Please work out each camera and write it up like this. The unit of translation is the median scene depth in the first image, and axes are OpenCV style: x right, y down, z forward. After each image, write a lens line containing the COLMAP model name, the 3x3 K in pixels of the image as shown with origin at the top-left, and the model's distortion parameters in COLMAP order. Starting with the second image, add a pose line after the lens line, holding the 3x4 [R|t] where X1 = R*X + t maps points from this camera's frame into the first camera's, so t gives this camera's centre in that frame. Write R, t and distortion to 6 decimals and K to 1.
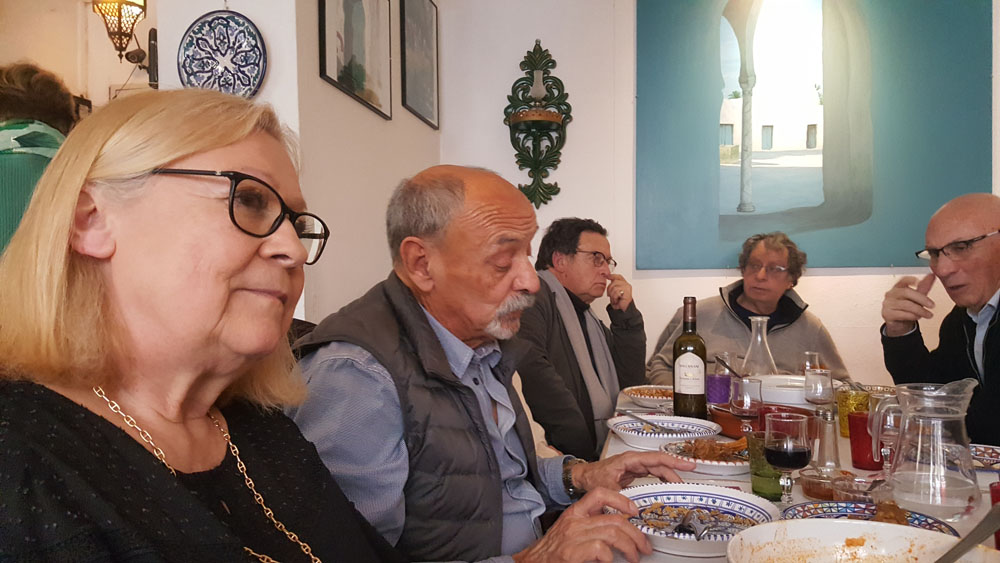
lens RADIAL K [[755.6, 0, 500.0], [0, 755.6, 281.5], [0, 0, 1]] dist [0.125214, -0.163399]
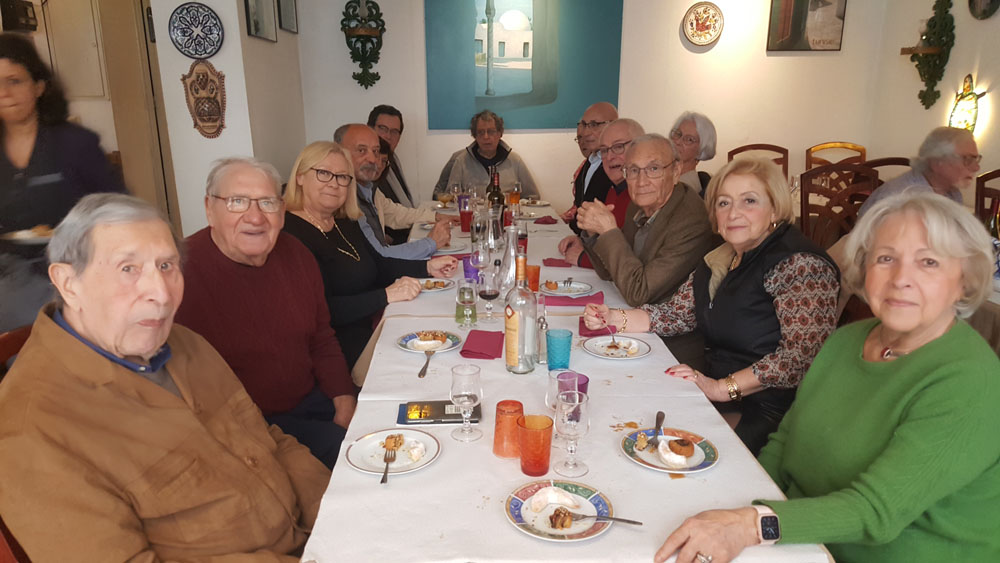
lens RADIAL K [[754.7, 0, 505.8], [0, 754.7, 296.1], [0, 0, 1]] dist [0.106238, -0.155729]
pose [[0.967319, -0.064185, 0.245305, -0.092036], [-0.005986, 0.961381, 0.275154, -0.125781], [-0.253492, -0.267630, 0.929578, -0.714470]]
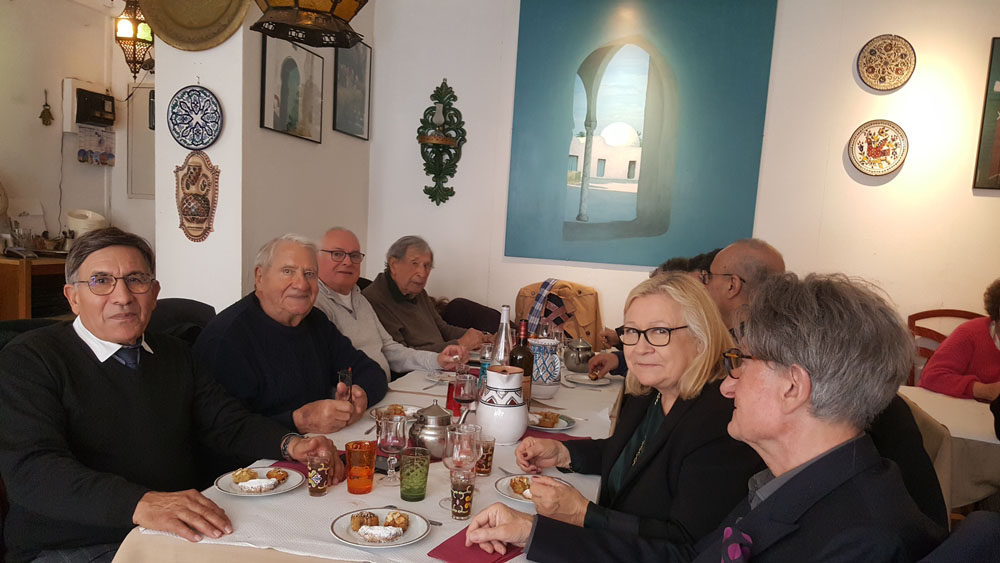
lens RADIAL K [[754.7, 0, 505.8], [0, 754.7, 296.1], [0, 0, 1]] dist [0.106238, -0.155729]
pose [[0.997517, 0.069363, -0.012166, 0.208640], [-0.067663, 0.991906, 0.107444, -0.093045], [0.019520, -0.106354, 0.994137, -0.382731]]
